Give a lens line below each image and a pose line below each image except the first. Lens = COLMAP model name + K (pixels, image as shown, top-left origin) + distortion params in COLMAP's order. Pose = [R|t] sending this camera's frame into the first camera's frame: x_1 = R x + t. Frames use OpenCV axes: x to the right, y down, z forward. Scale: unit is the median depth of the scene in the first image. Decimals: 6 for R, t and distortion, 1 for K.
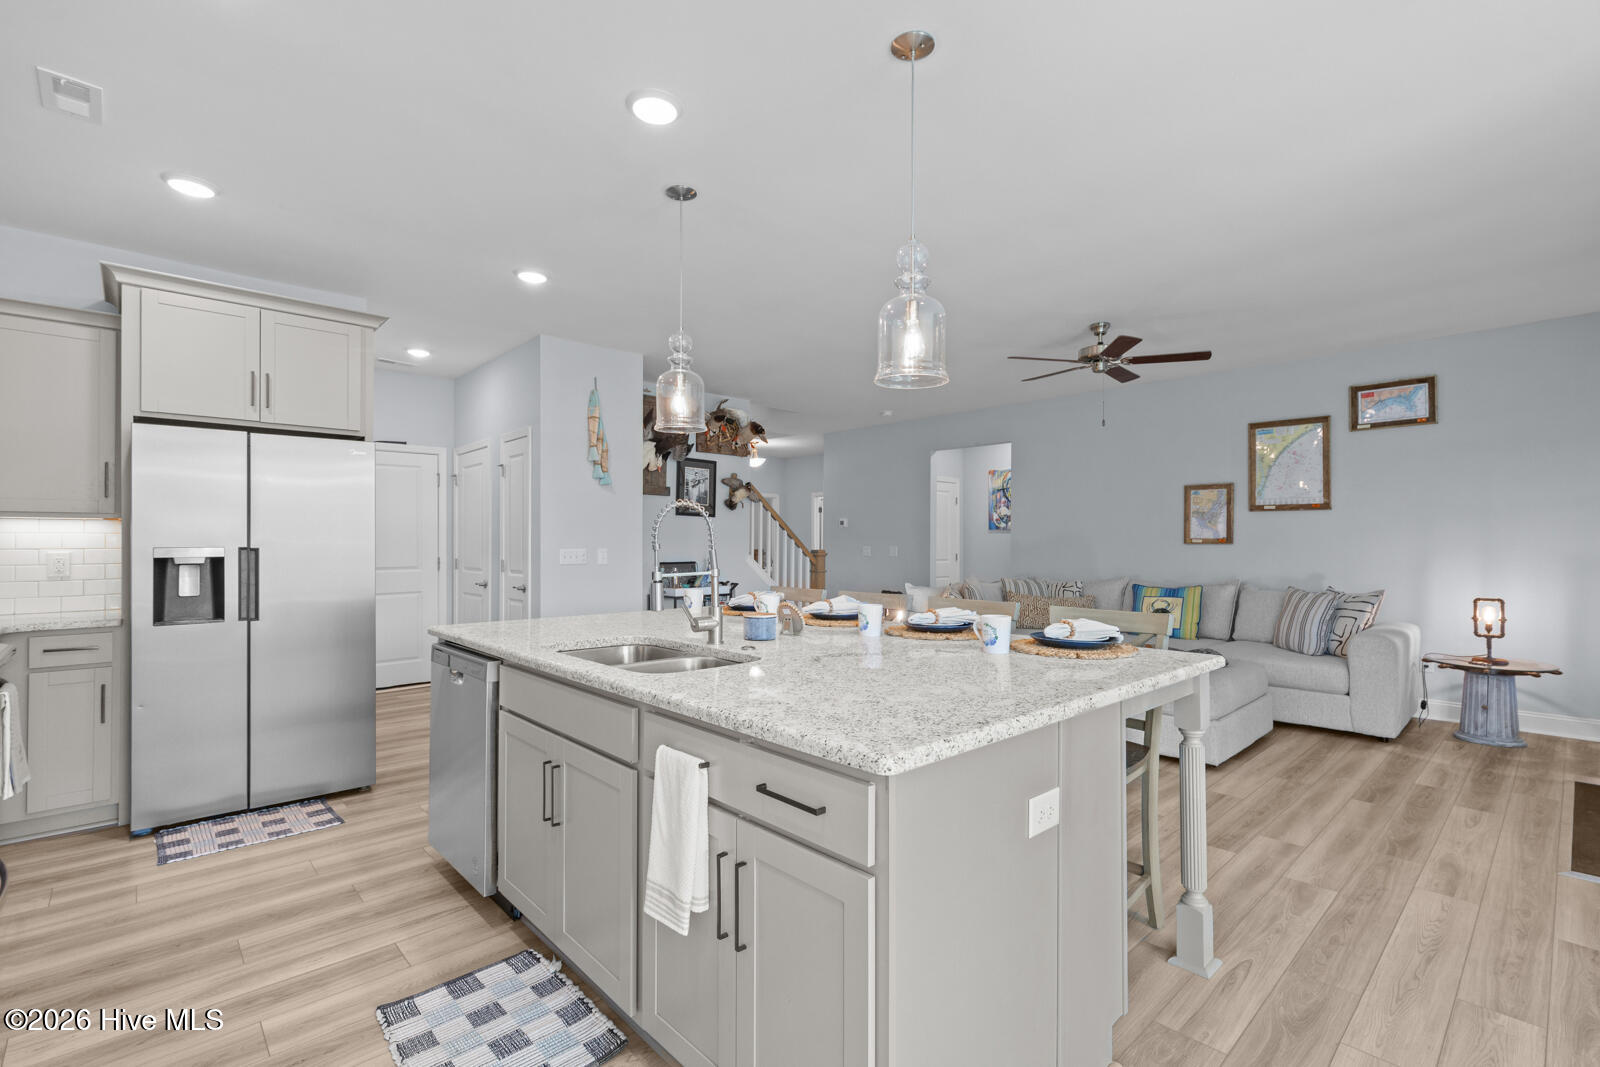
lens RADIAL K [[708.3, 0, 770.7], [0, 708.3, 542.8], [0, 0, 1]] dist [0.018248, 0.000002]
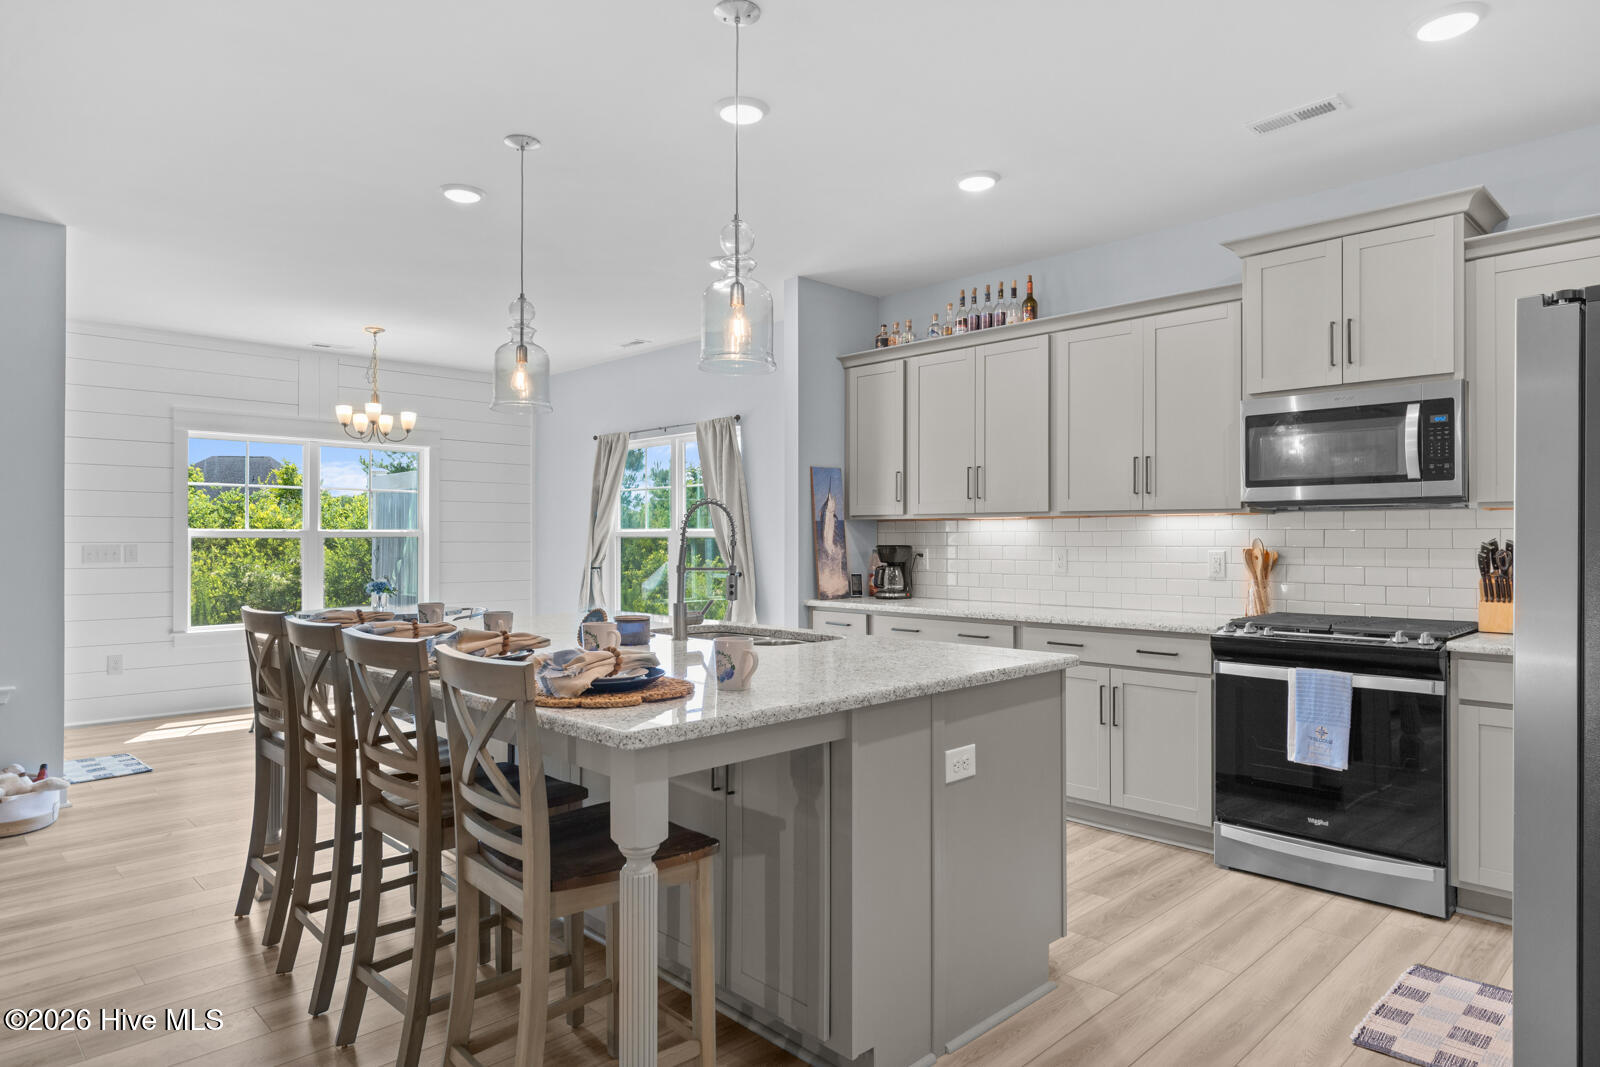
lens RADIAL K [[961.8, 0, 800.0], [0, 961.8, 533.5], [0, 0, 1]] dist [-0.000488, -0.000213]
pose [[-0.998314, -0.003893, -0.057908, -0.082633], [-0.003717, 0.999988, -0.003149, -0.002600], [0.057919, -0.002929, -0.998317, 1.180861]]
